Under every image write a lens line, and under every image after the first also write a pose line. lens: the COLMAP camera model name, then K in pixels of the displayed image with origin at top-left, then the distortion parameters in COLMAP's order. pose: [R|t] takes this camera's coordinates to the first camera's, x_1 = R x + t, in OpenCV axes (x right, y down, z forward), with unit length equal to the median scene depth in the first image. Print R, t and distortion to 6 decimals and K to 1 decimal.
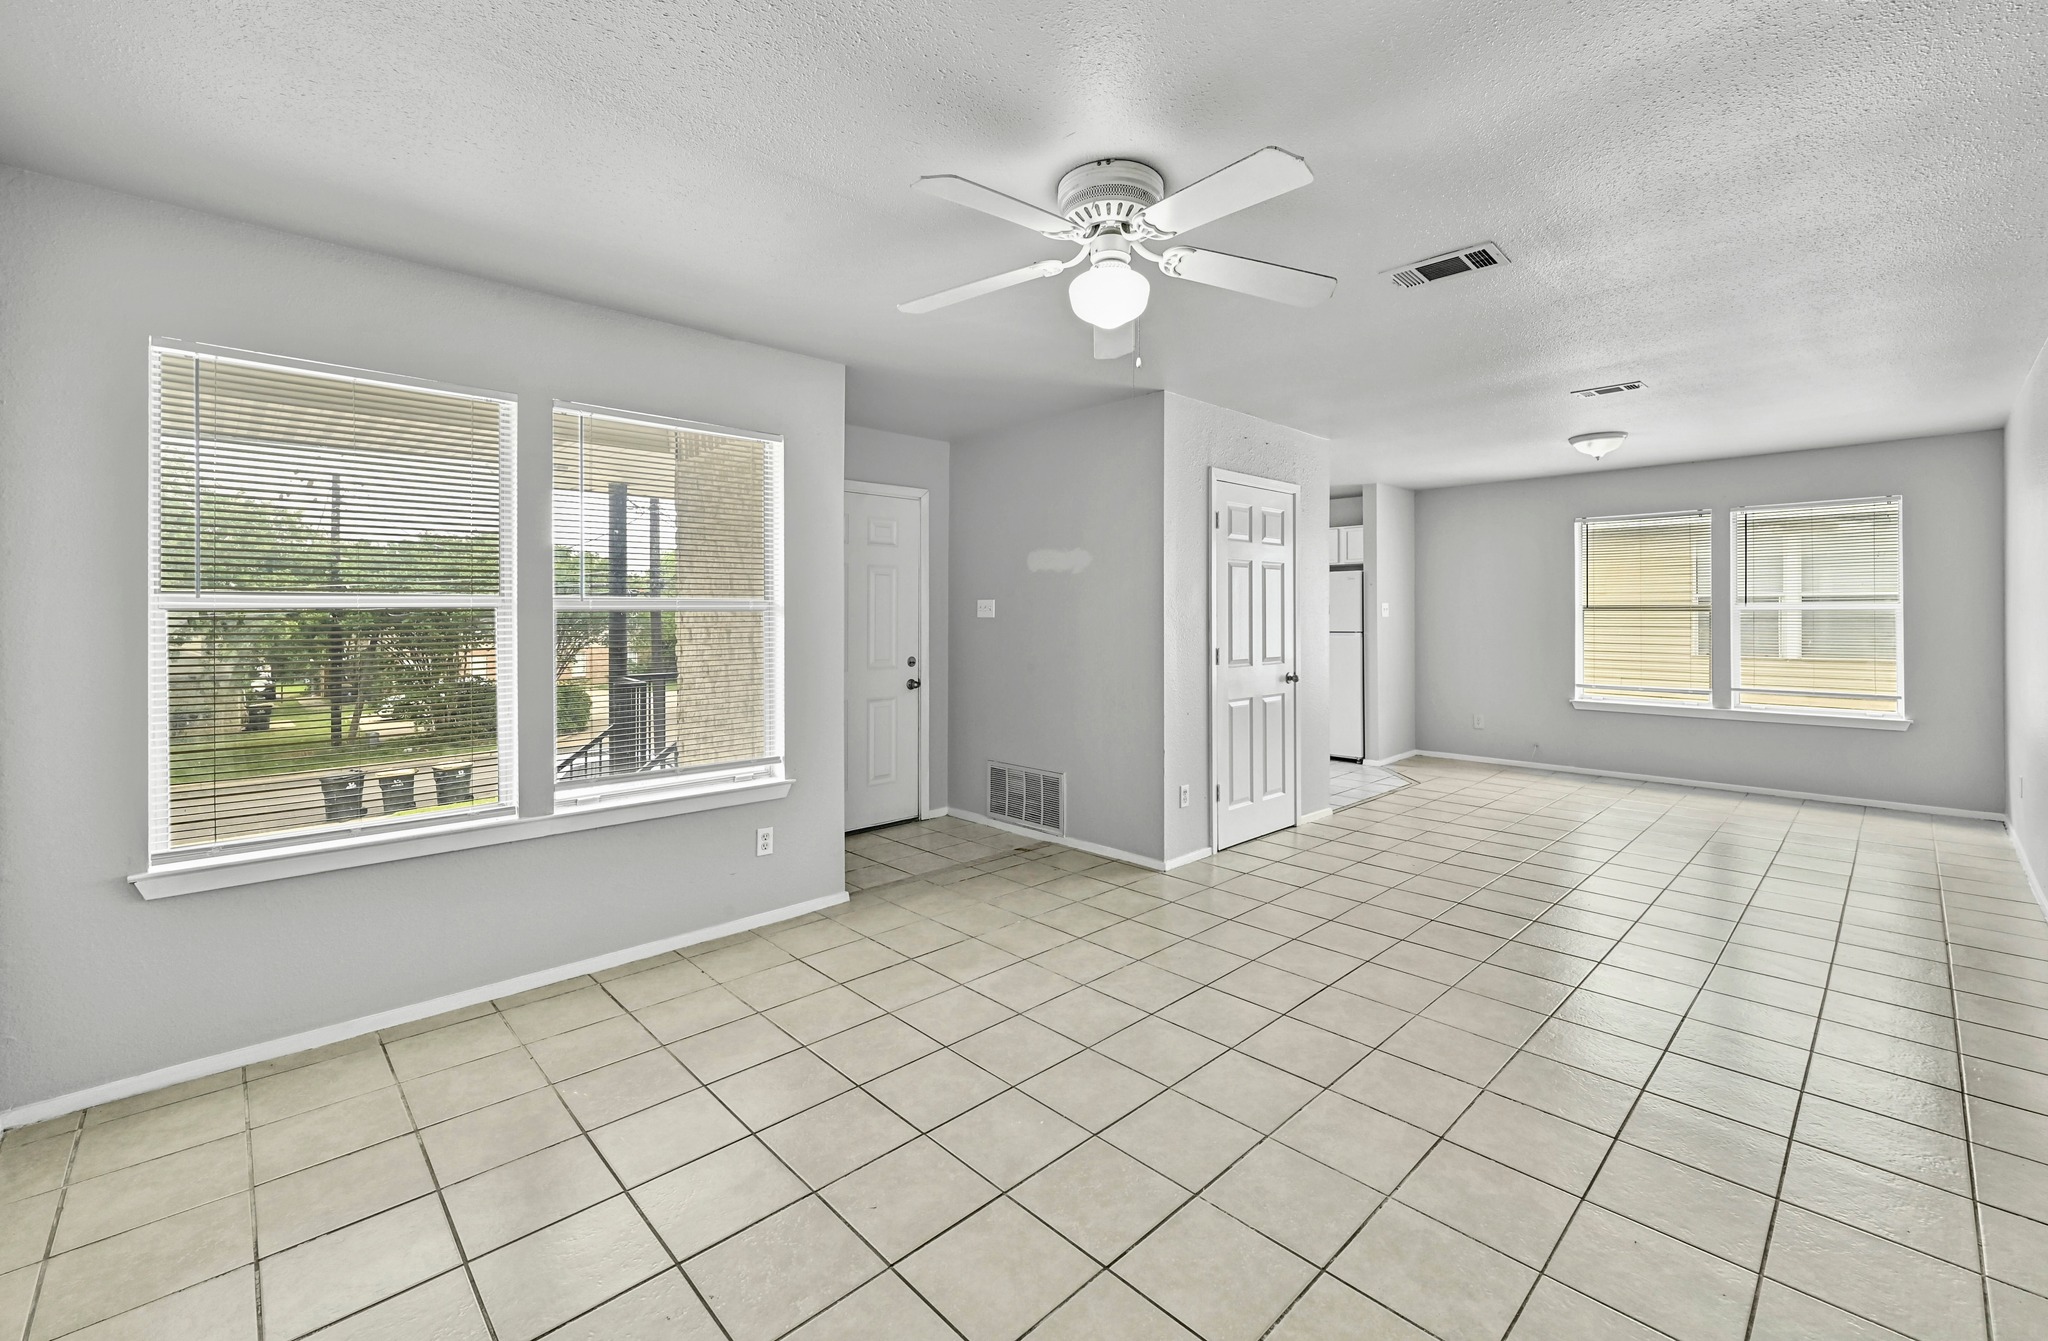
lens RADIAL K [[838.9, 0, 1022.9], [0, 838.9, 625.9], [0, 0, 1]] dist [-0.002284, 0.000013]
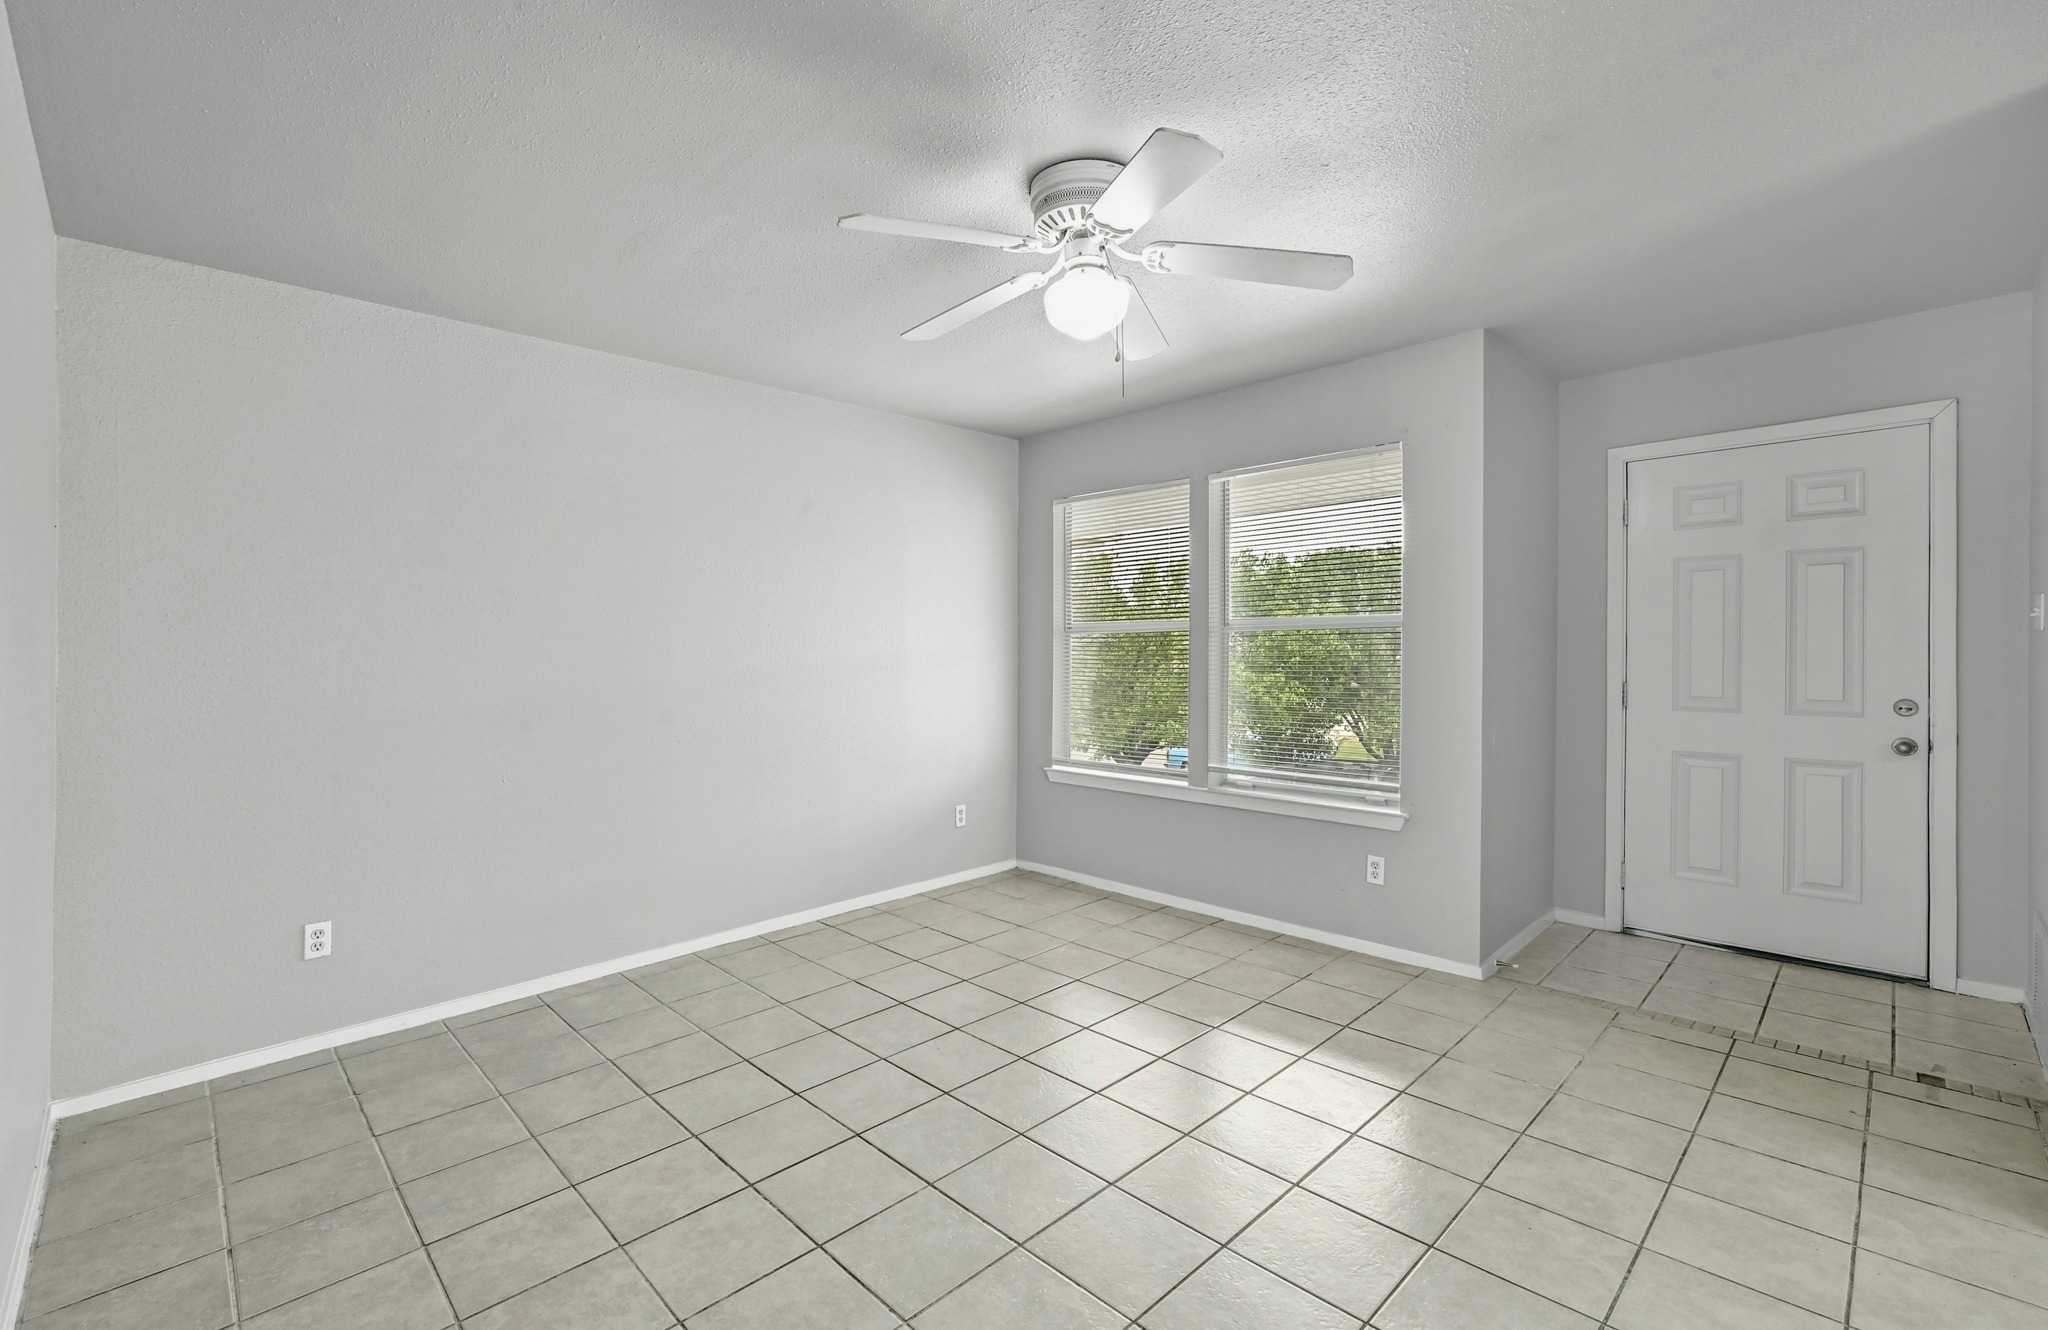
lens RADIAL K [[872.0, 0, 1024.0], [0, 872.0, 665.0], [0, 0, 1]] dist [-0.018275, 0.000093]
pose [[0.022470, 0.024329, -0.999451, 0.691197], [0.001743, 0.999701, 0.024375, -0.003637], [0.999746, -0.002289, 0.022421, 0.587533]]
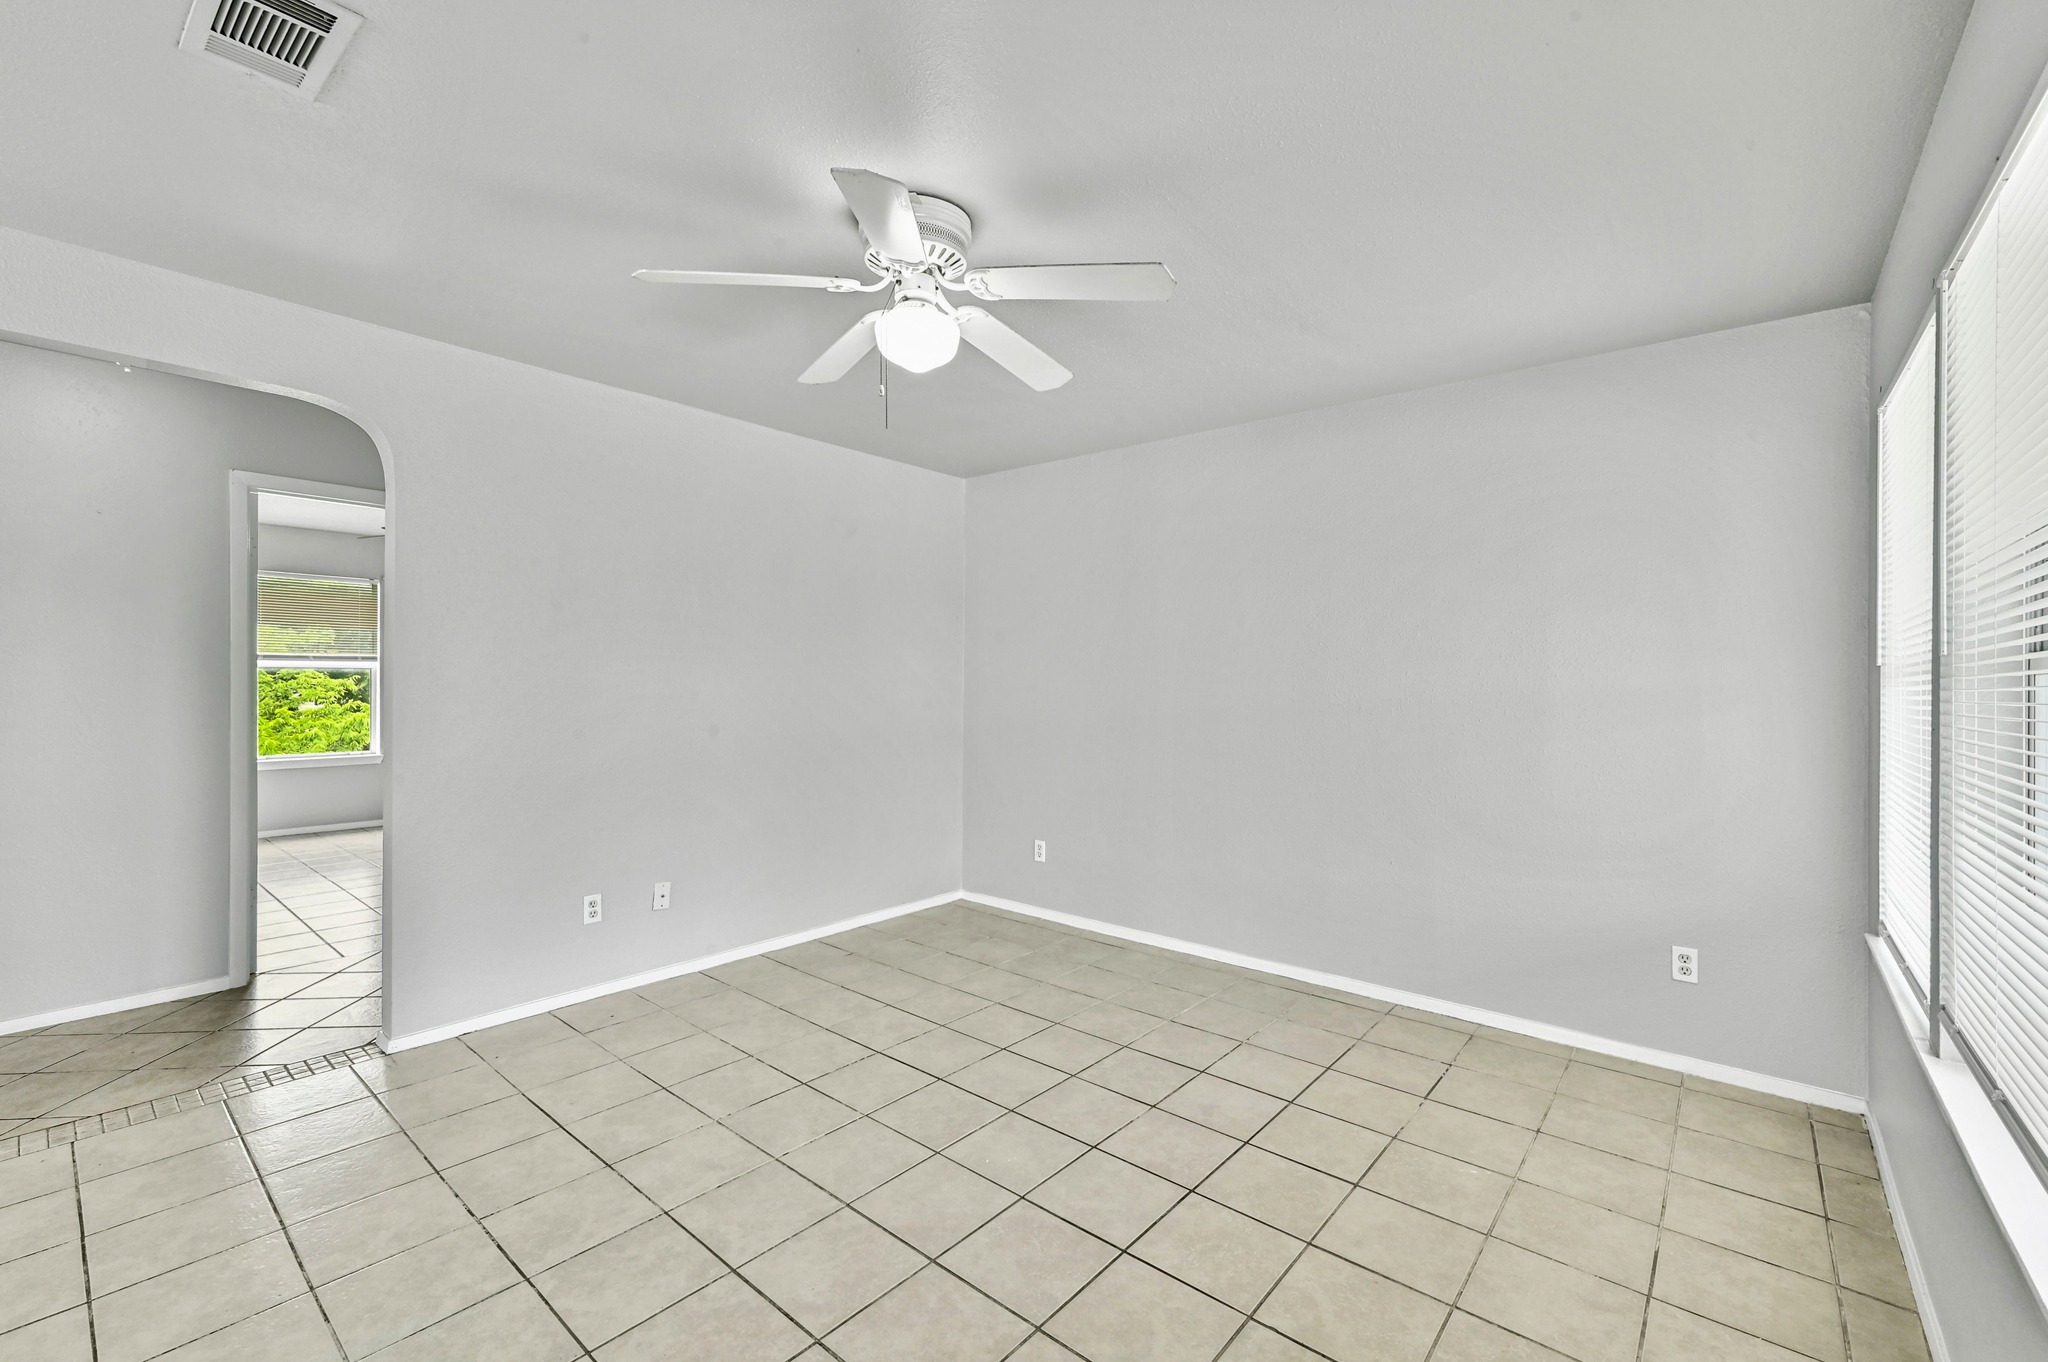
lens RADIAL K [[894.3, 0, 1010.8], [0, 894.3, 663.6], [0, 0, 1]] dist [0.001066, -0.000041]
pose [[-0.995827, -0.005468, -0.091101, 0.059990], [-0.005896, 0.999973, 0.004432, -0.018974], [0.091074, 0.004951, -0.995832, 1.295466]]
